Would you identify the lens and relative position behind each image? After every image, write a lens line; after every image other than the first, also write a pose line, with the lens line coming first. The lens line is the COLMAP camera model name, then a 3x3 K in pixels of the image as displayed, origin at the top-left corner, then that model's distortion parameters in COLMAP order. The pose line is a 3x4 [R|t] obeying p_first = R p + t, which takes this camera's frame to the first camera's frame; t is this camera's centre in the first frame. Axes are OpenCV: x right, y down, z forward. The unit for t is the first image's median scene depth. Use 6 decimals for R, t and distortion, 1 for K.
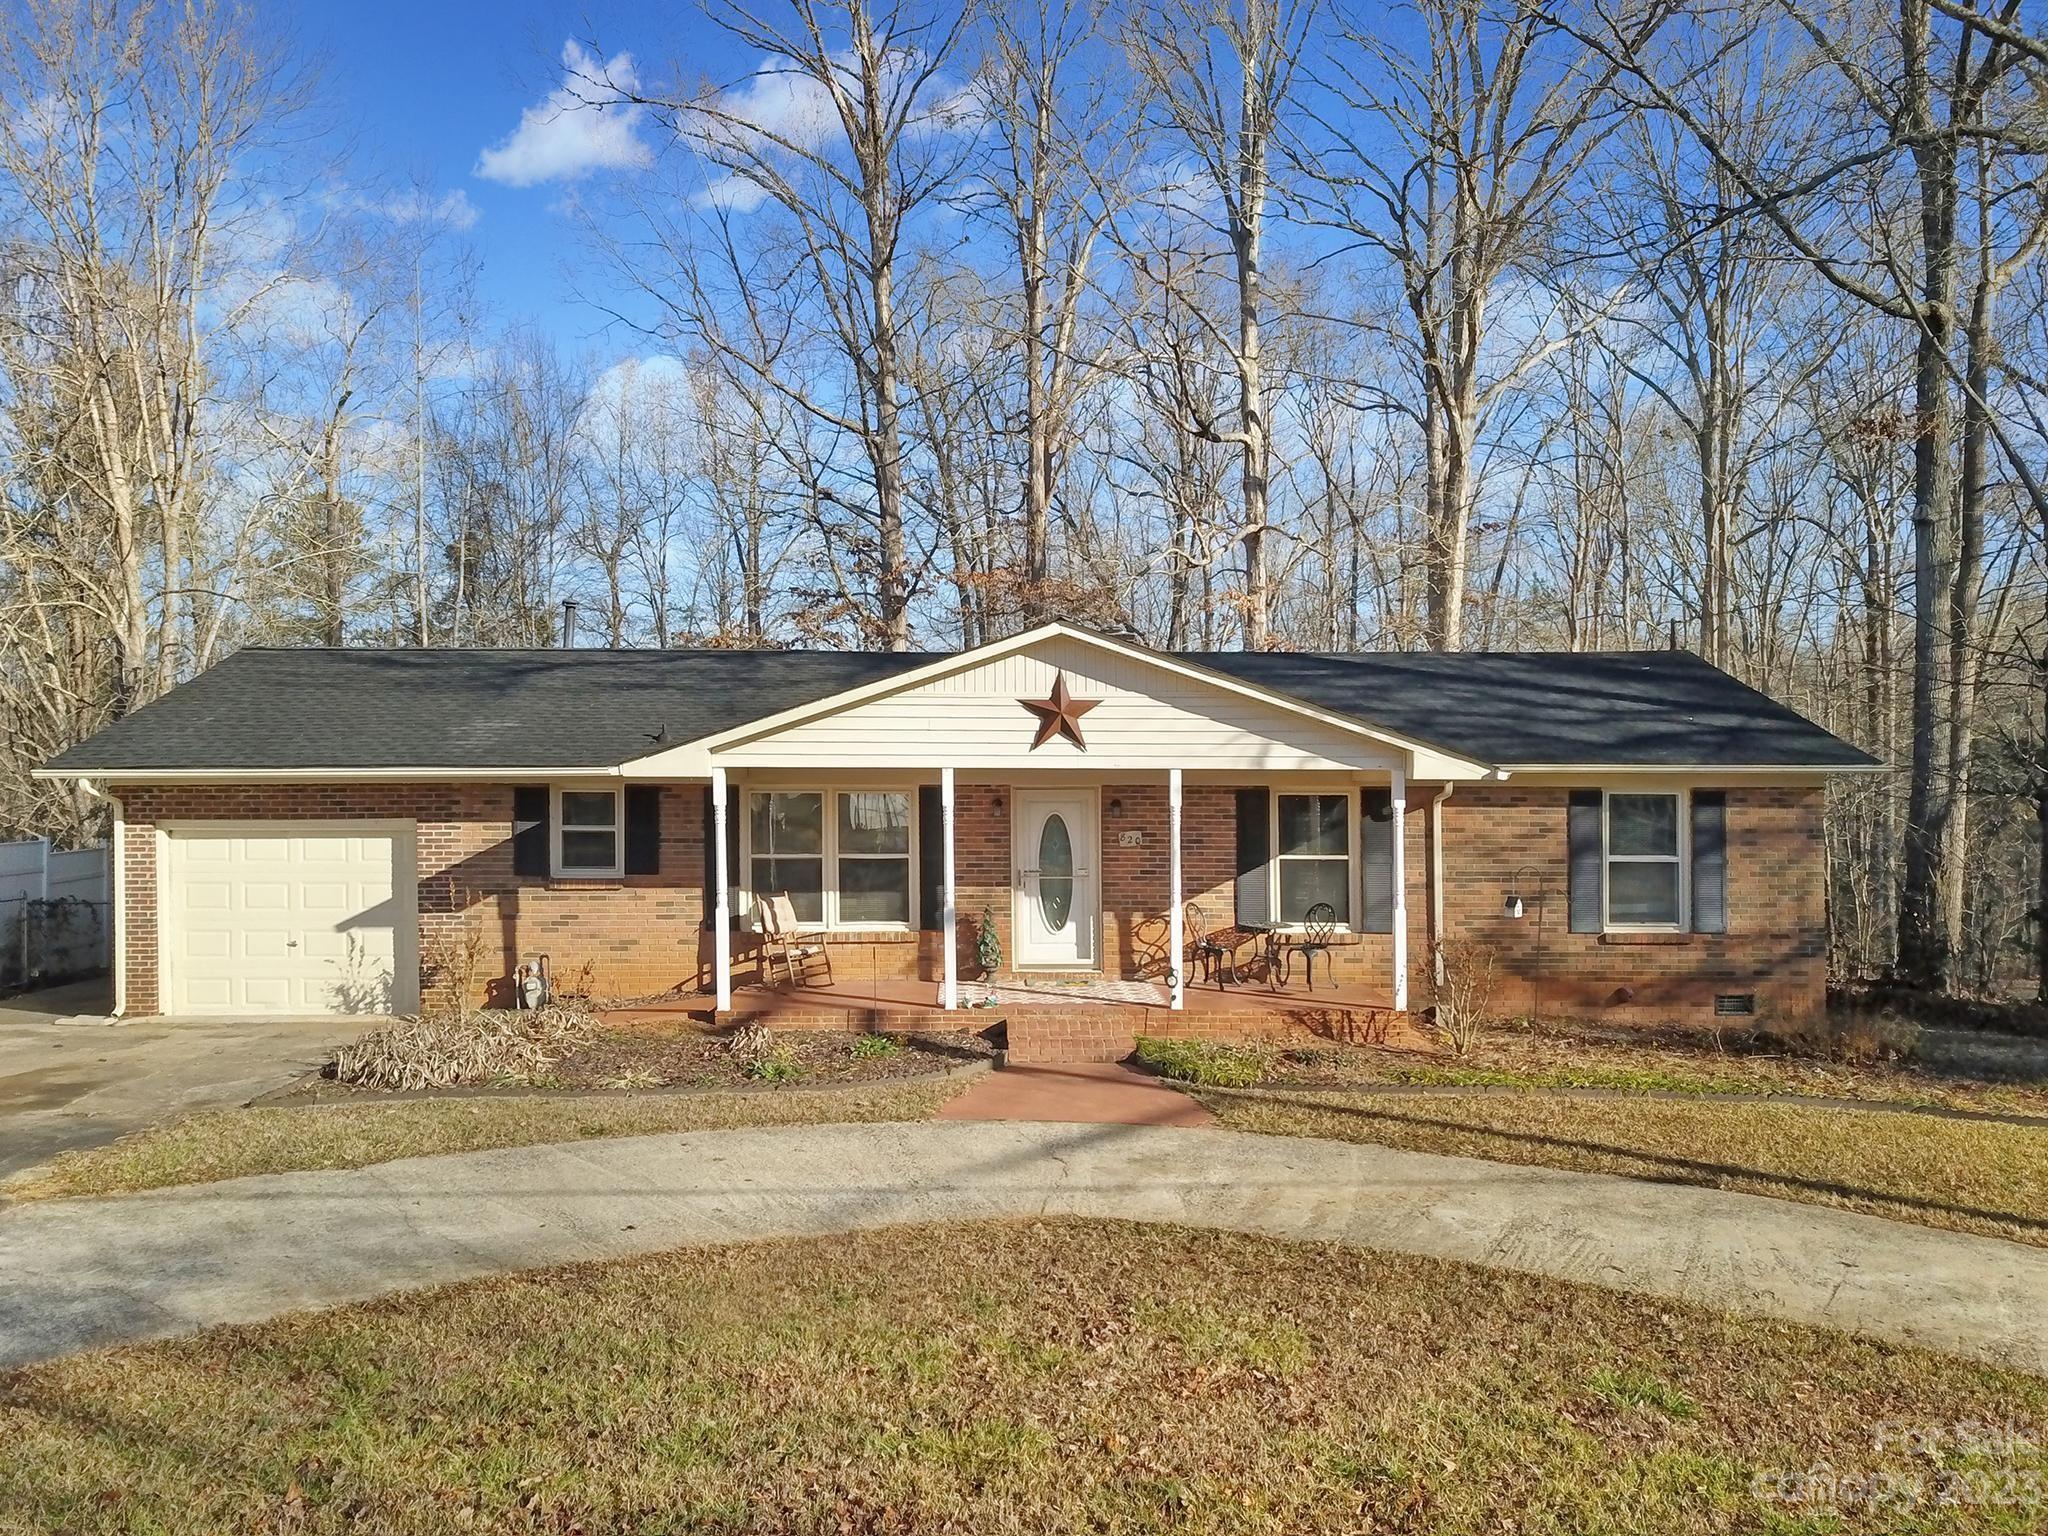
lens RADIAL K [[1650.6, 0, 945.1], [0, 1650.6, 811.8], [0, 0, 1]] dist [0.012422, 0.001266]
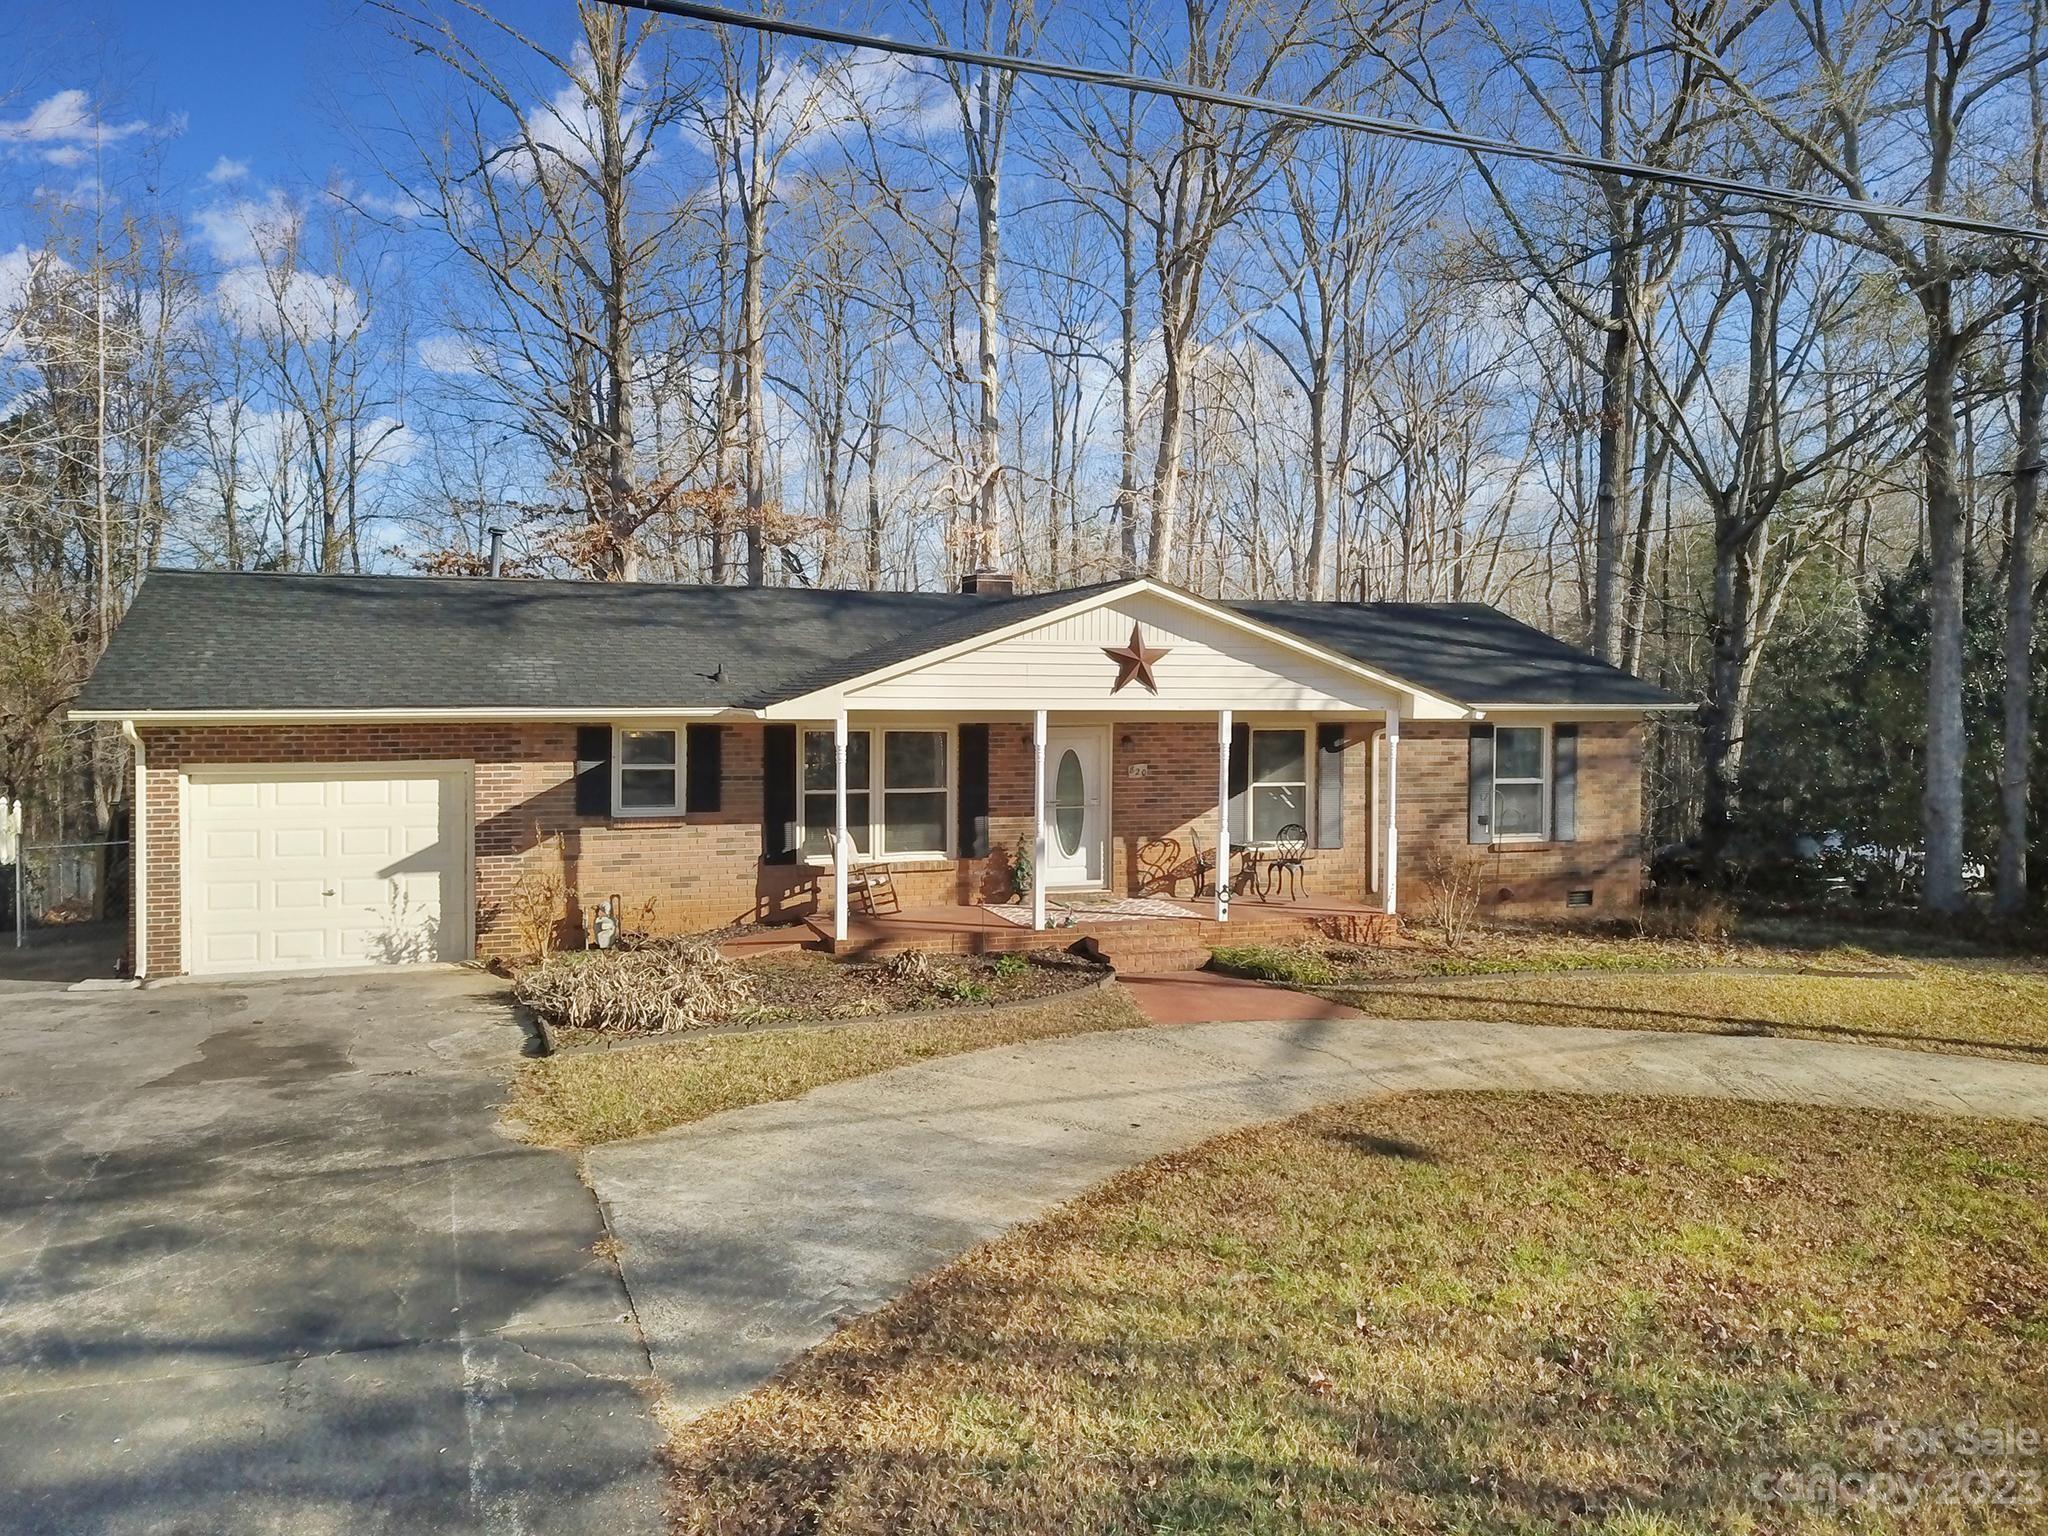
lens RADIAL K [[1670.2, 0, 1024.0], [0, 1670.2, 768.0], [0, 0, 1]] dist [0.017542, -0.000464]
pose [[0.943454, -0.012311, 0.331276, -0.339143], [0.004115, 0.999668, 0.025429, -0.014479], [-0.331479, -0.022627, 0.943191, -0.035705]]
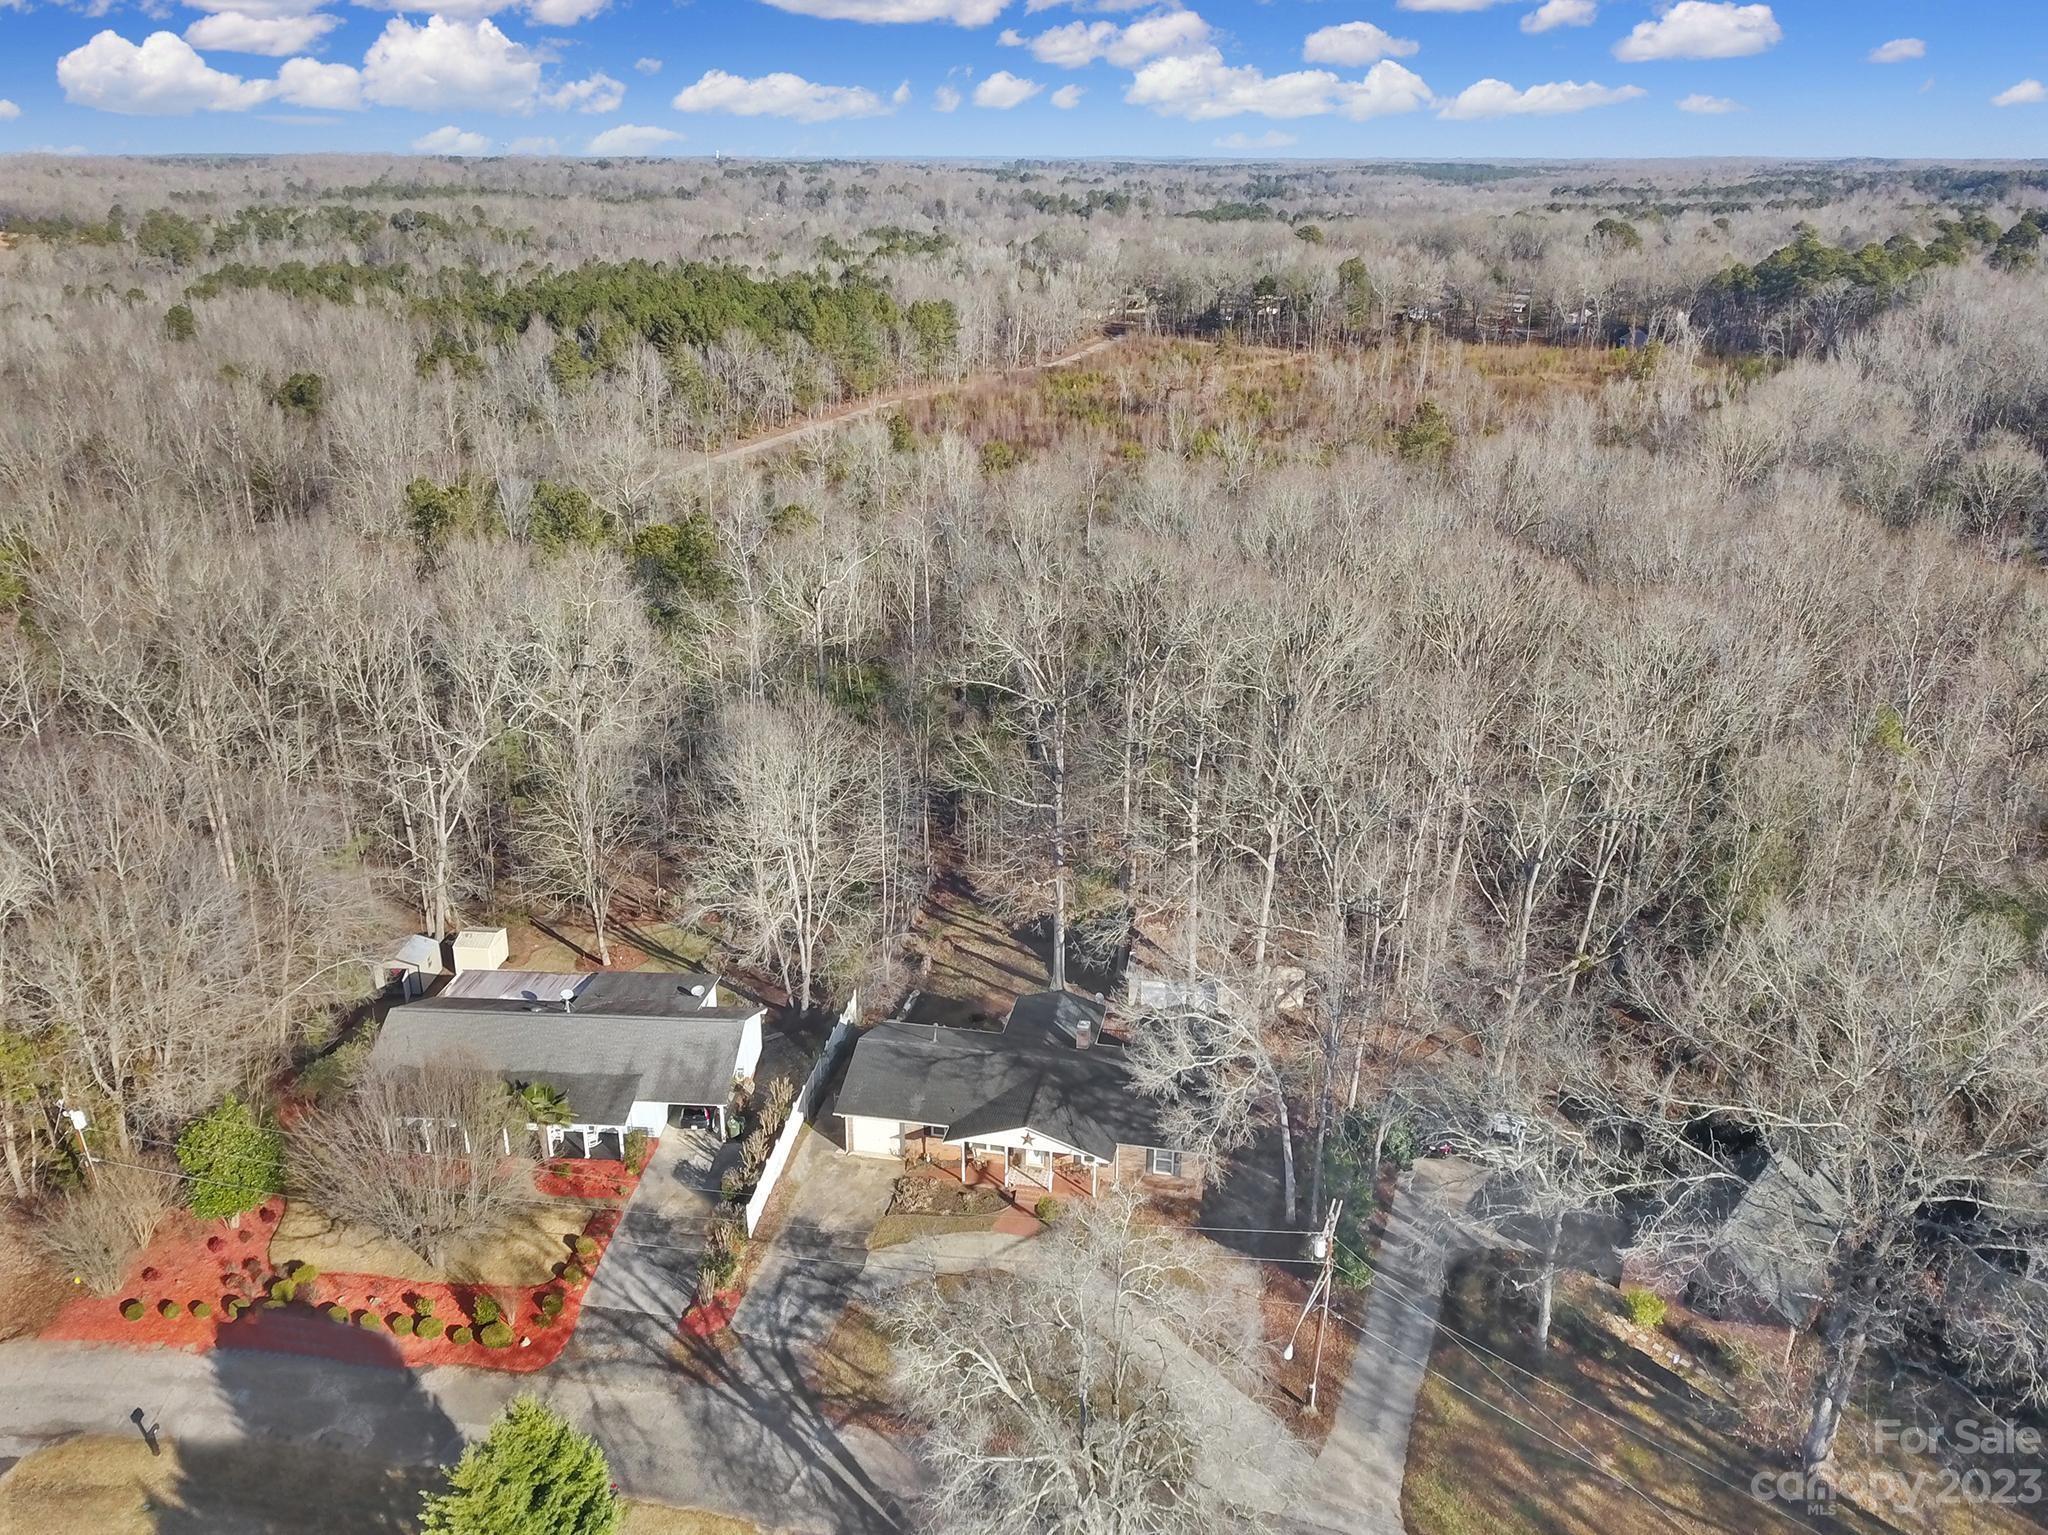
lens RADIAL K [[1650.6, 0, 945.1], [0, 1650.6, 811.3], [0, 0, 1]] dist [0.012422, 0.001266]
pose [[0.964415, 0.081709, -0.251449, 0.899258], [0.006766, 0.943109, 0.332416, -2.389334], [0.264305, -0.322289, 0.908995, -2.957884]]
